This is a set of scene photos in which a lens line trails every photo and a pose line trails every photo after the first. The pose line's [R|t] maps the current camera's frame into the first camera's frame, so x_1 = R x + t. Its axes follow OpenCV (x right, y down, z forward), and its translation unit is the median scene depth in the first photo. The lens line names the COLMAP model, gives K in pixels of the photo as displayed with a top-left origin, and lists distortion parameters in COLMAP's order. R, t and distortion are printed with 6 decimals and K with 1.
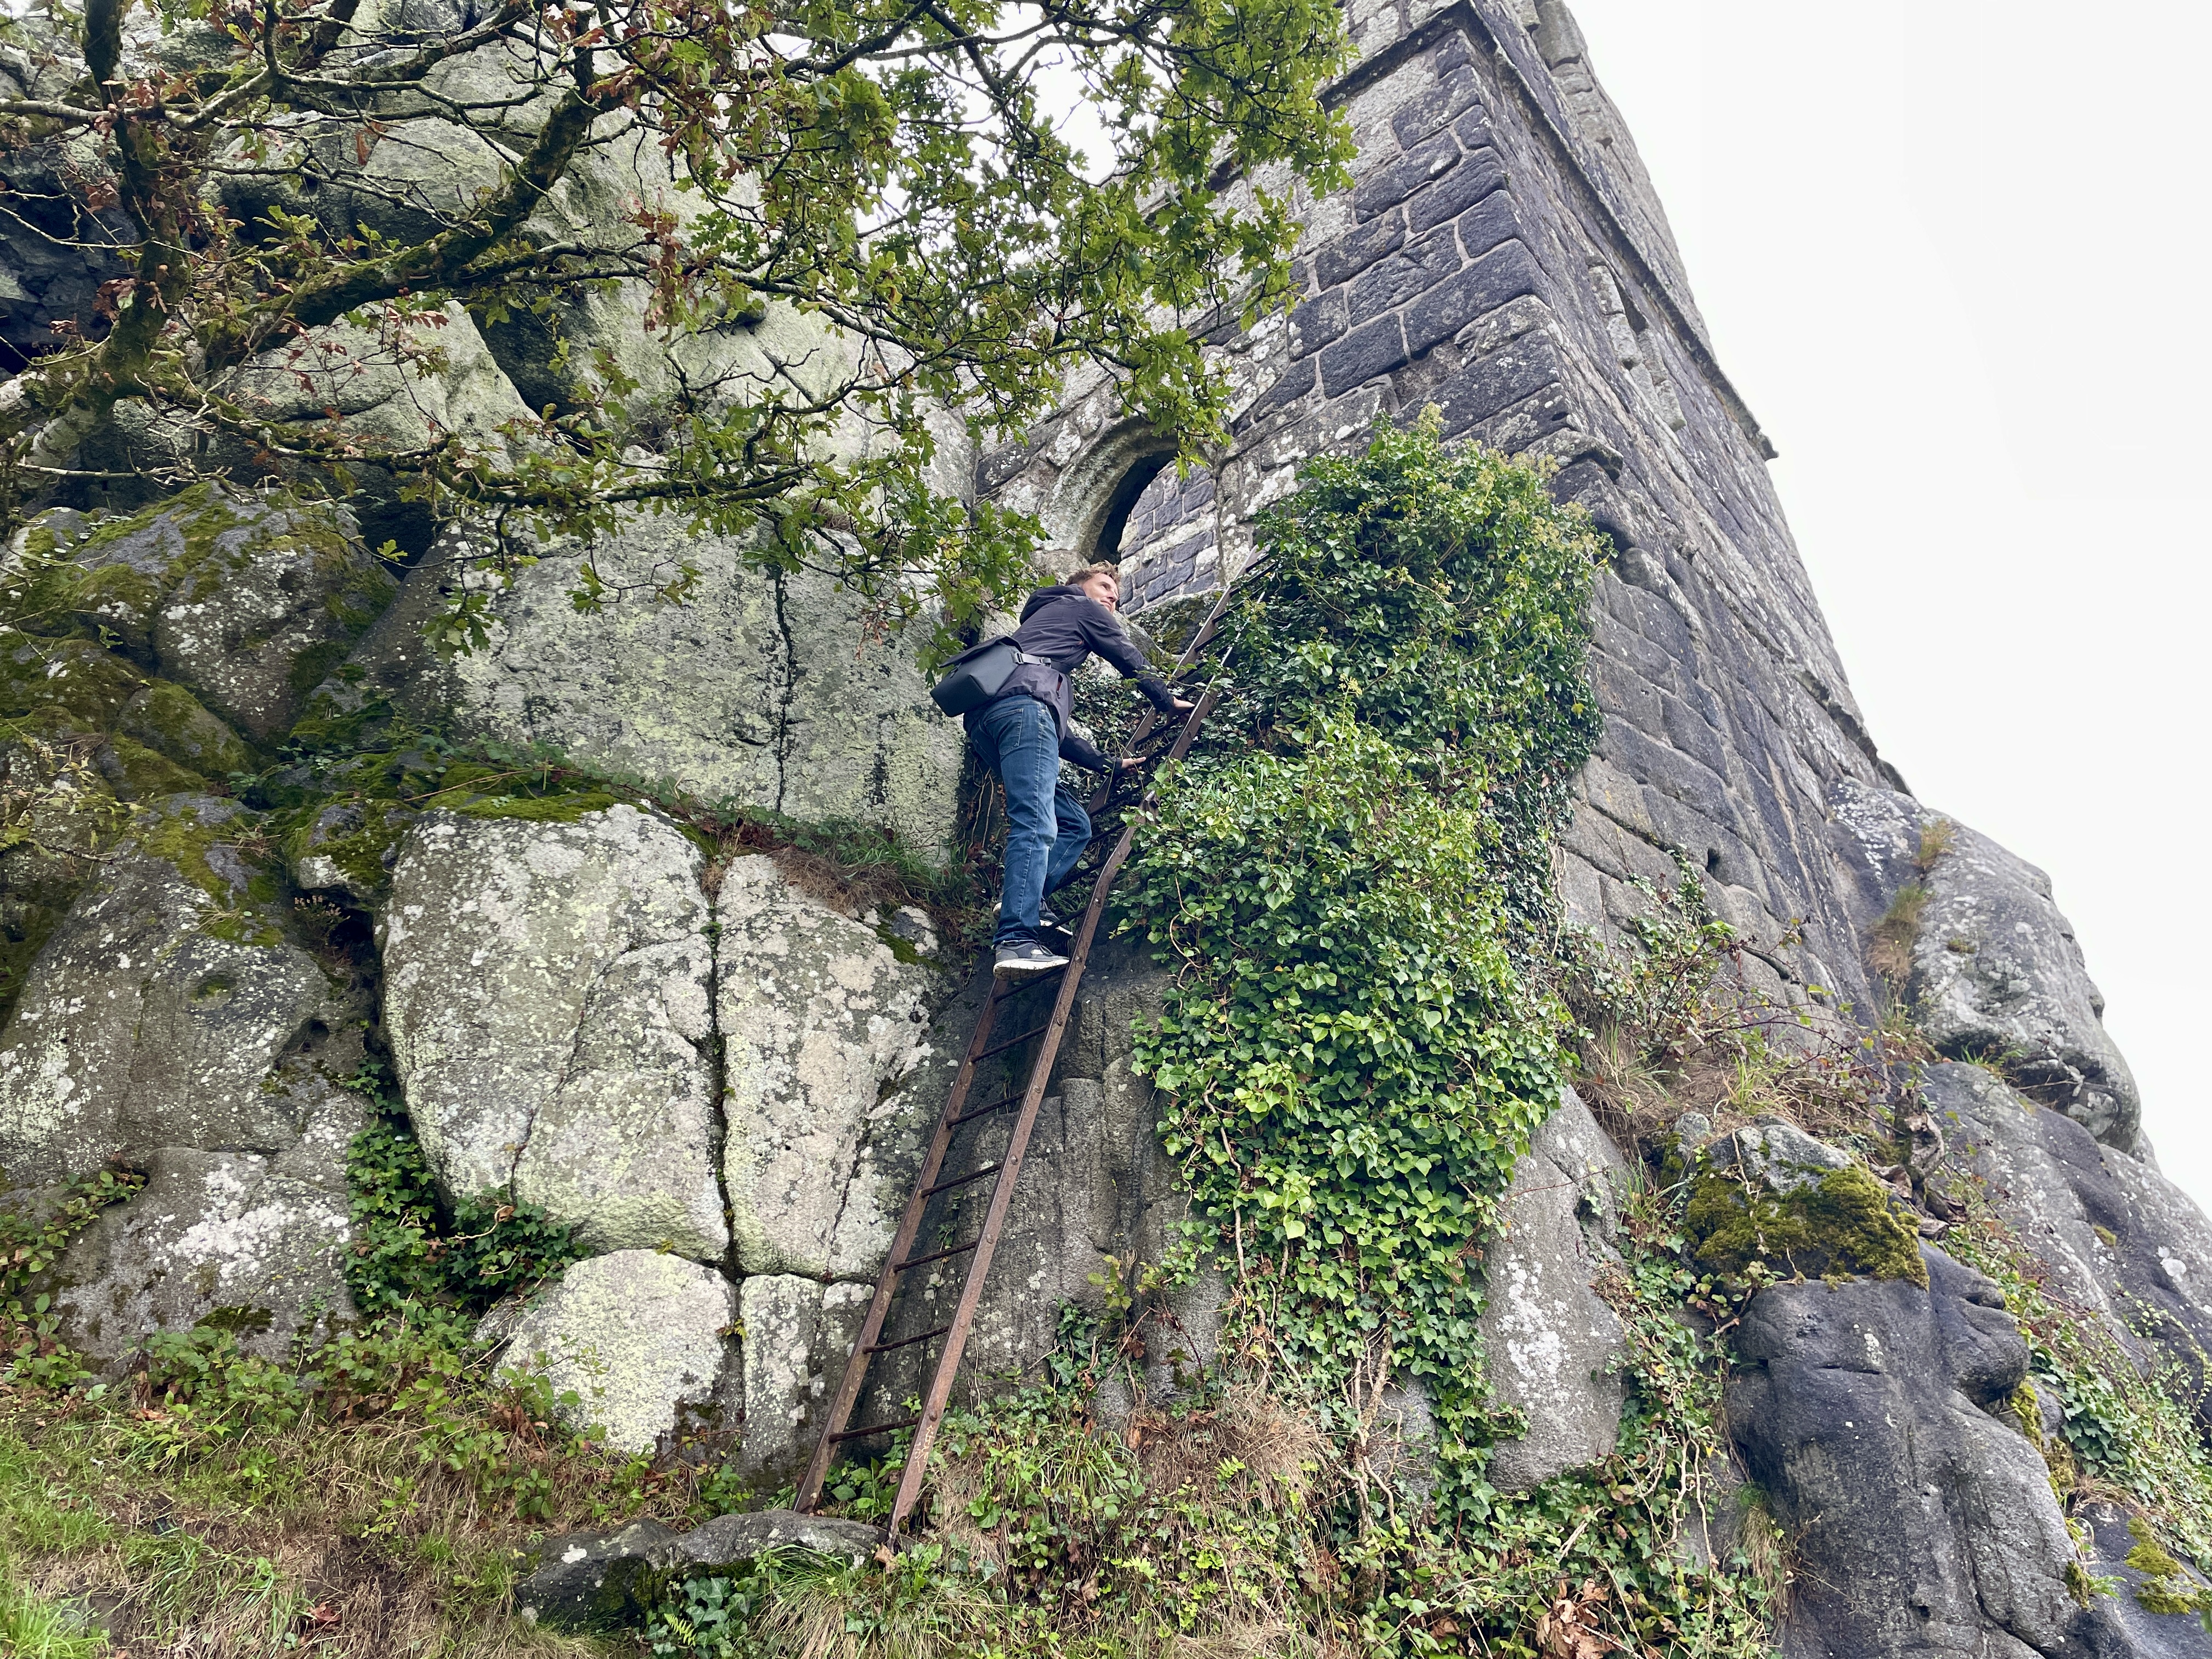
lens RADIAL K [[1723.3, 0, 1109.1], [0, 1723.3, 799.0], [0, 0, 1]] dist [0.066751, -0.081348]
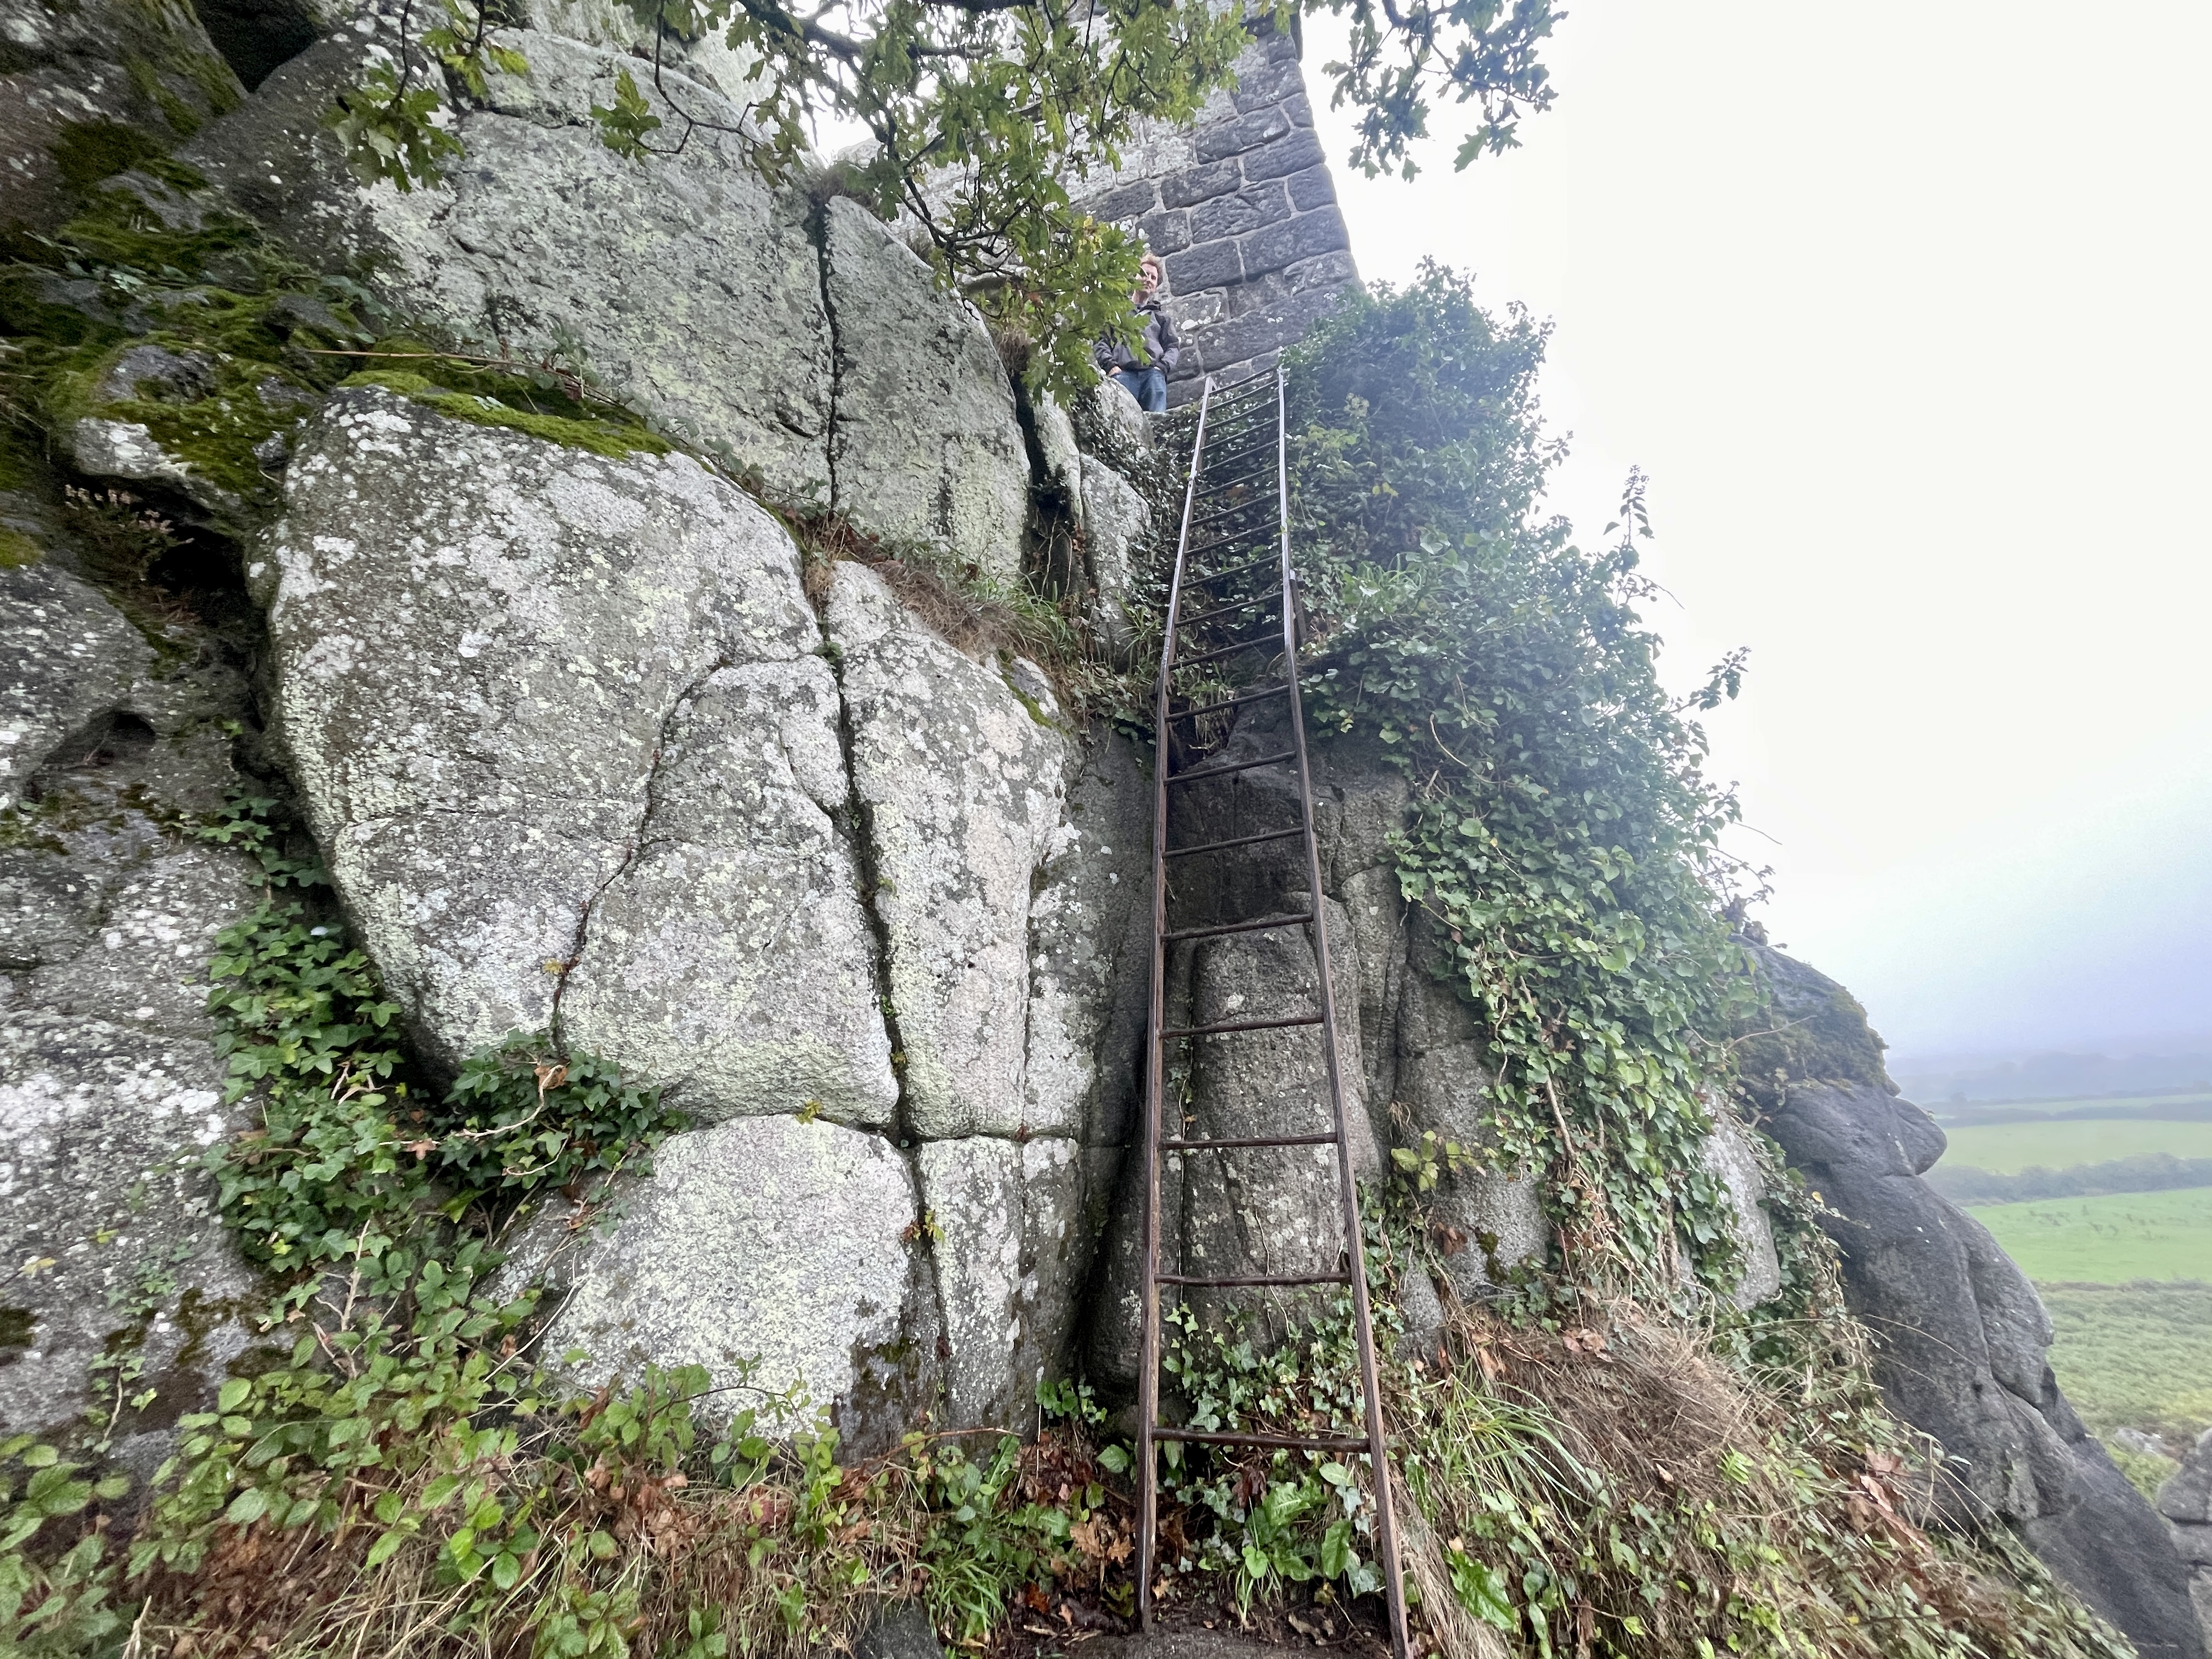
lens RADIAL K [[913.8, 0, 1118.1], [0, 913.8, 828.1], [0, 0, 1]] dist [-0.014126, 0.004528]
pose [[0.915934, 0.072467, 0.394732, -0.278771], [-0.155863, 0.970589, 0.183477, 0.060846], [-0.369826, -0.229577, 0.900290, 0.620565]]
